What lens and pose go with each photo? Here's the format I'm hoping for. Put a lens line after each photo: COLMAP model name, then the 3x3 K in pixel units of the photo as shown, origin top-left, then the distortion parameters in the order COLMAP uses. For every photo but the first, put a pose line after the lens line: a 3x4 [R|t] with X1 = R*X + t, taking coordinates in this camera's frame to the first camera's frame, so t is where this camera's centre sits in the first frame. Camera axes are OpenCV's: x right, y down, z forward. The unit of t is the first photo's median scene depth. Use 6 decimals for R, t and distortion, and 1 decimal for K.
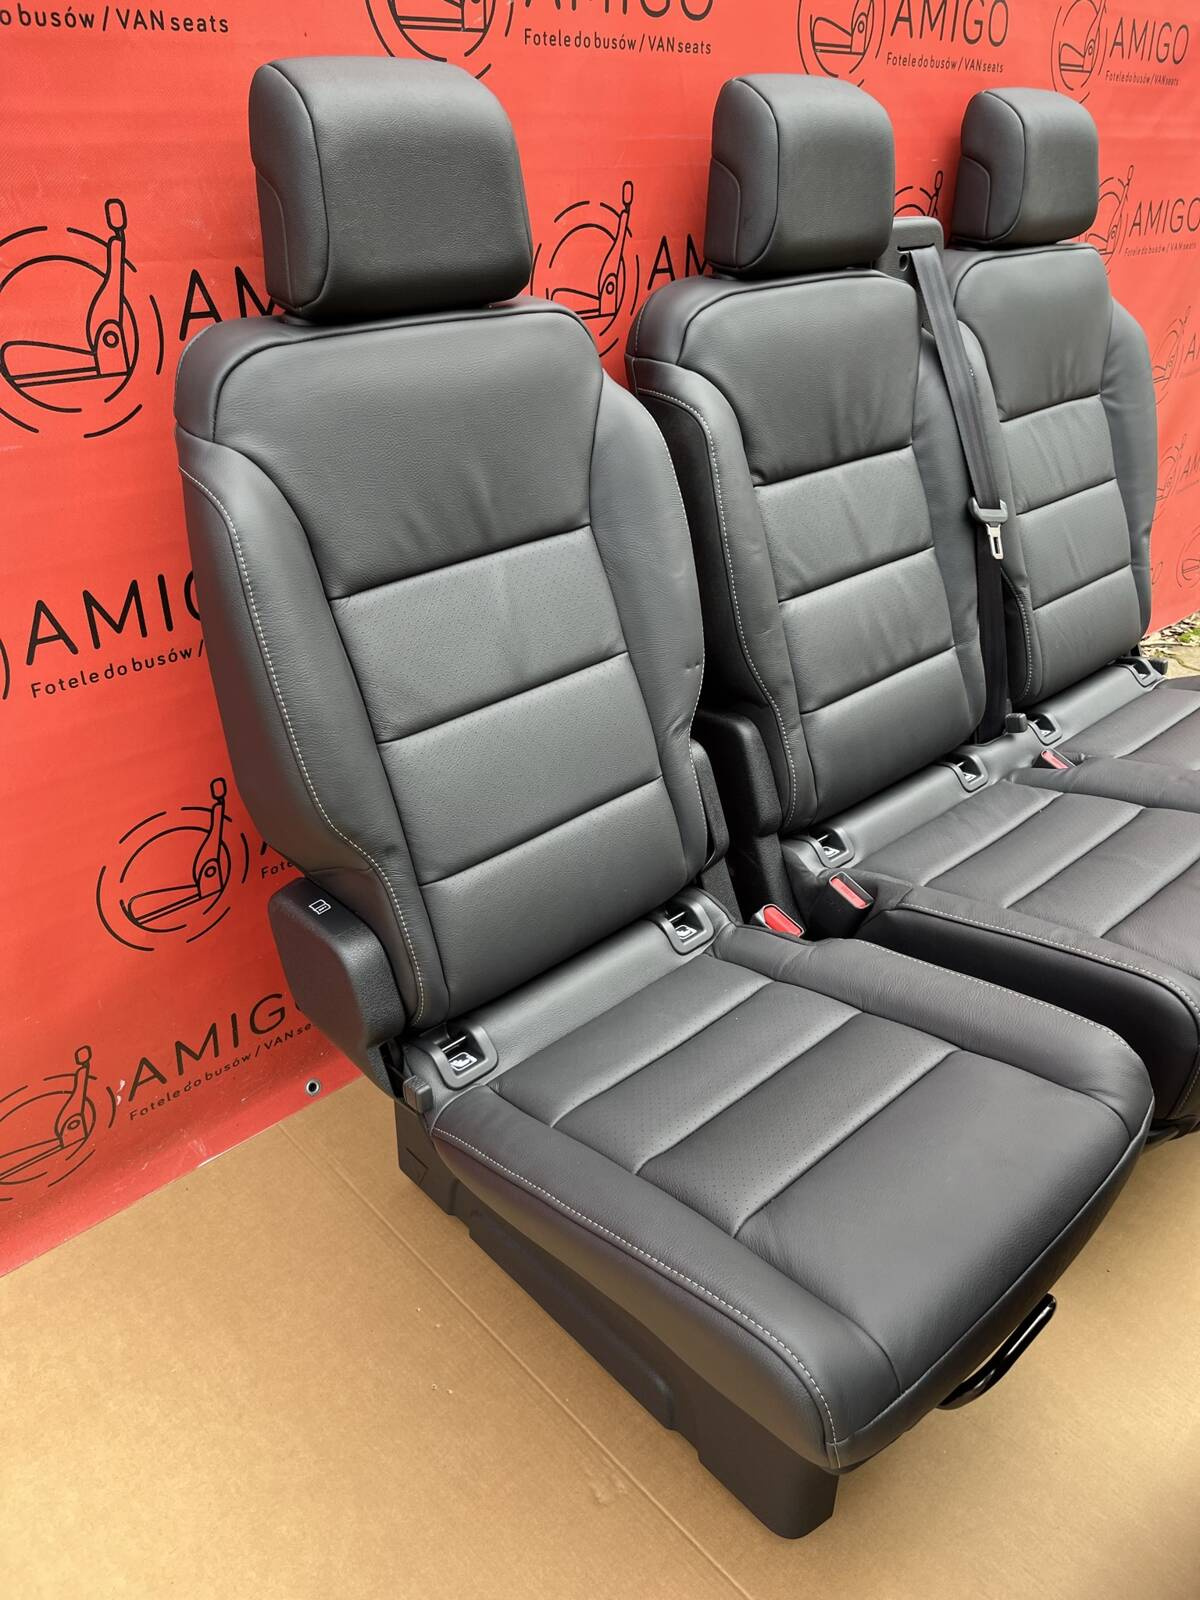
lens RADIAL K [[1225.5, 0, 621.0], [0, 1225.5, 791.6], [0, 0, 1]] dist [0.065060, -0.094566]
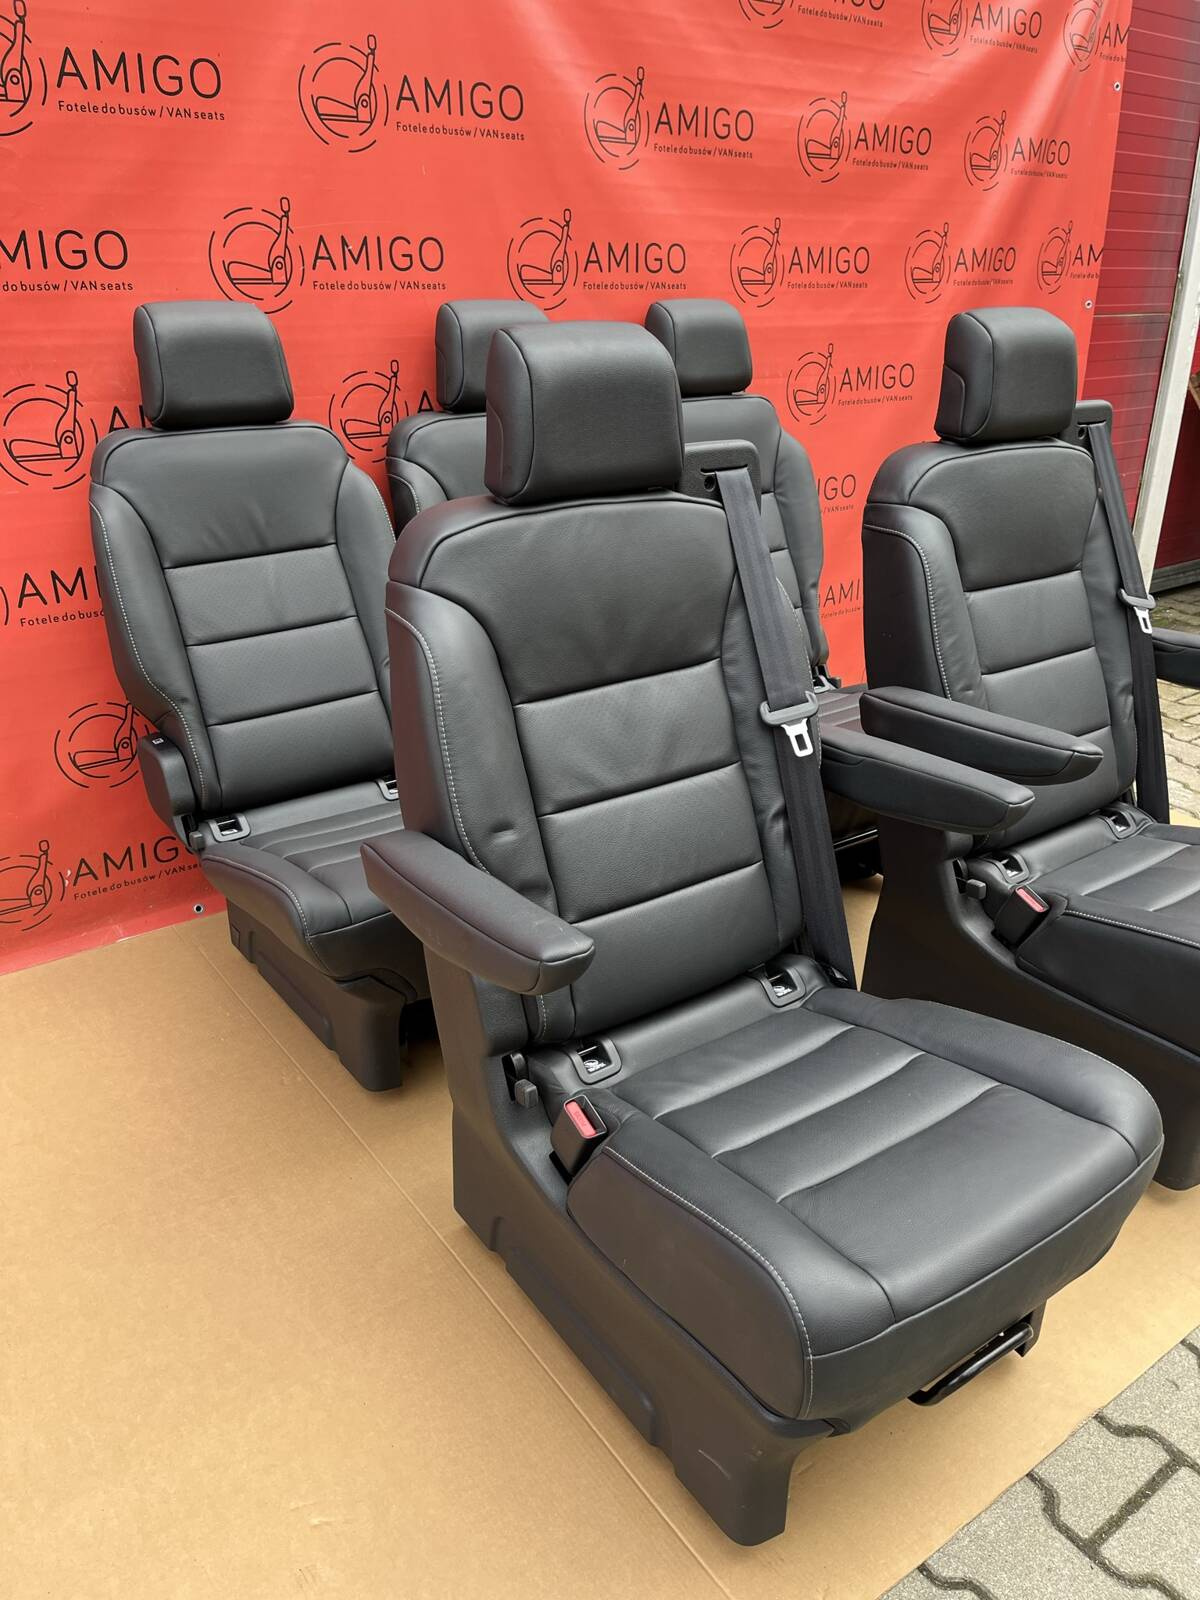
lens RADIAL K [[1225.5, 0, 618.1], [0, 1225.5, 800.1], [0, 0, 1]] dist [0.065060, -0.094566]
pose [[0.990942, 0.024521, -0.132035, 0.614140], [-0.040506, 0.991974, -0.119782, 0.339433], [0.128038, 0.124045, 0.983981, -0.633809]]
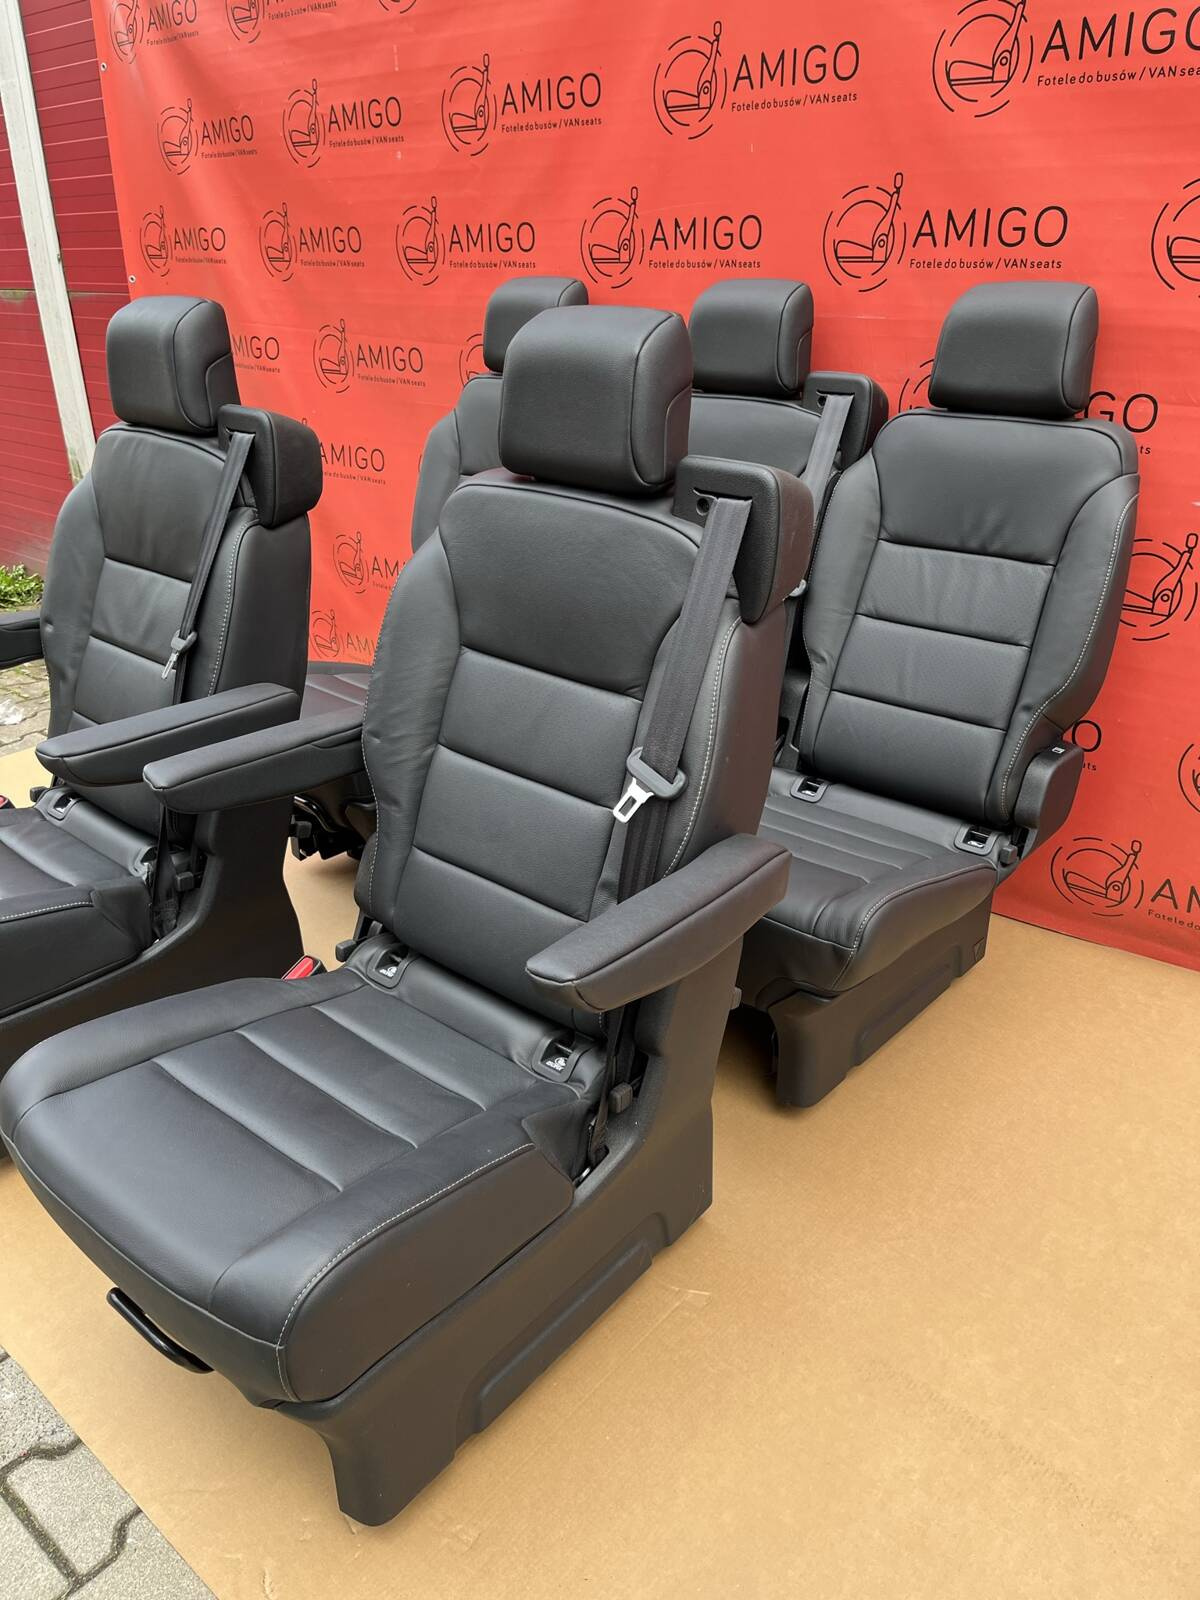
lens RADIAL K [[1225.5, 0, 588.5], [0, 1225.5, 789.0], [0, 0, 1]] dist [0.065060, -0.094566]
pose [[0.069107, 0.372480, -0.925464, 2.074259], [-0.486792, 0.822333, 0.294622, -0.435287], [0.870780, 0.430148, 0.238149, 0.776488]]
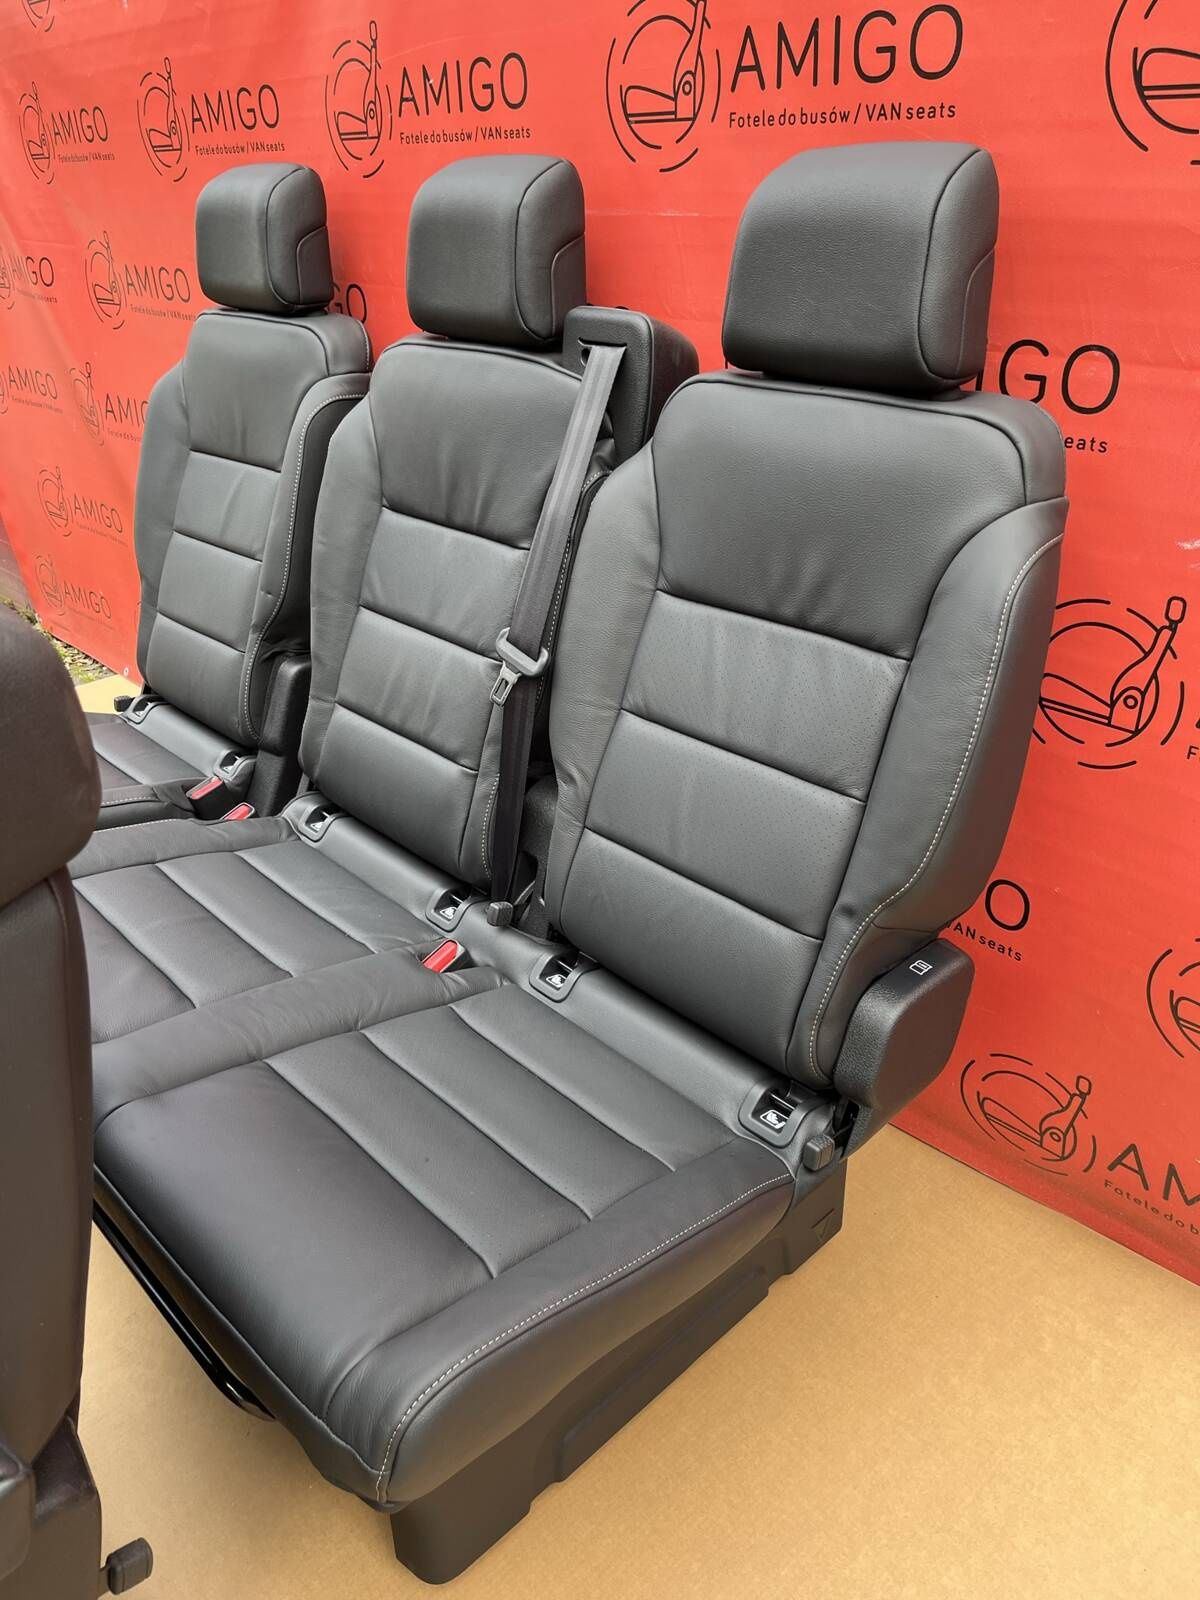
lens RADIAL K [[1225.5, 0, 573.3], [0, 1225.5, 785.2], [0, 0, 1]] dist [0.065060, -0.094566]
pose [[-0.025134, 0.424825, -0.904927, 1.421081], [-0.473050, 0.792398, 0.385136, -0.641576], [0.880677, 0.437755, 0.181047, 1.197175]]
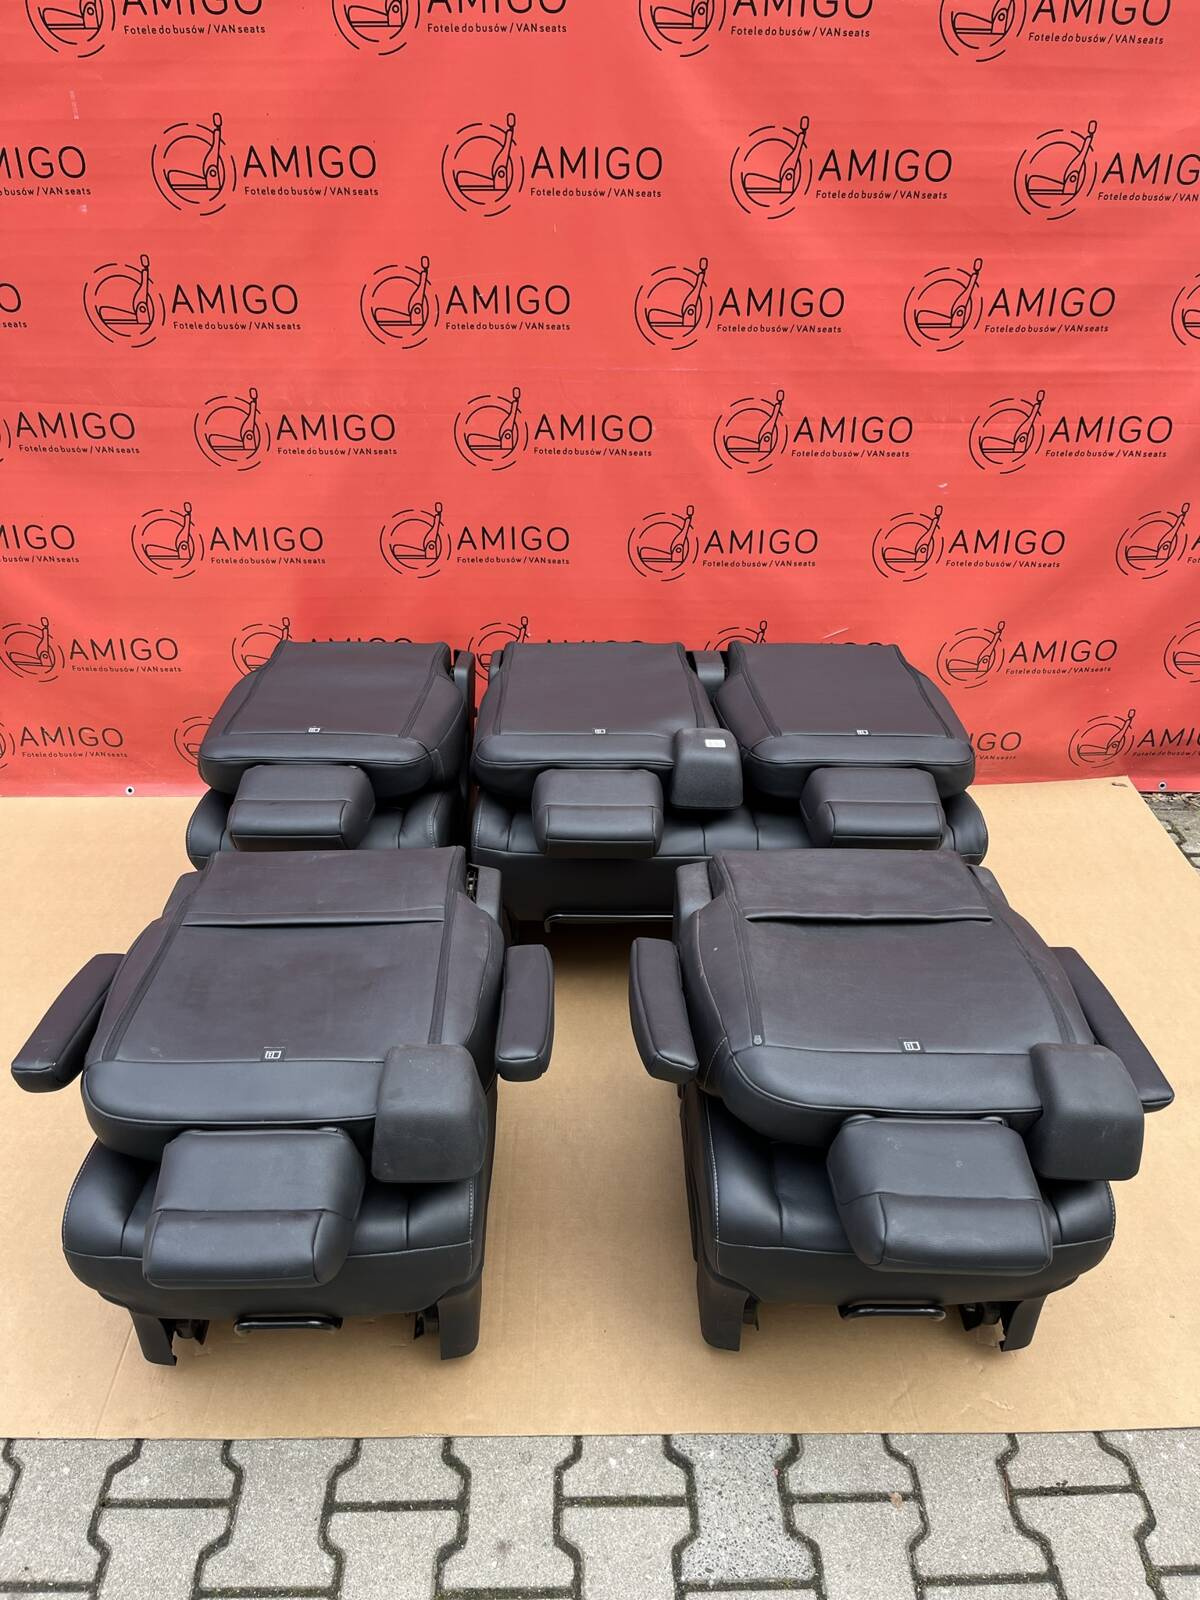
lens RADIAL K [[1225.5, 0, 589.3], [0, 1225.5, 790.5], [0, 0, 1]] dist [0.065060, -0.094566]
pose [[0.727172, 0.317121, -0.608814, 1.662348], [-0.327496, 0.939723, 0.098321, -0.127312], [0.603296, 0.127888, 0.787196, -0.460330]]
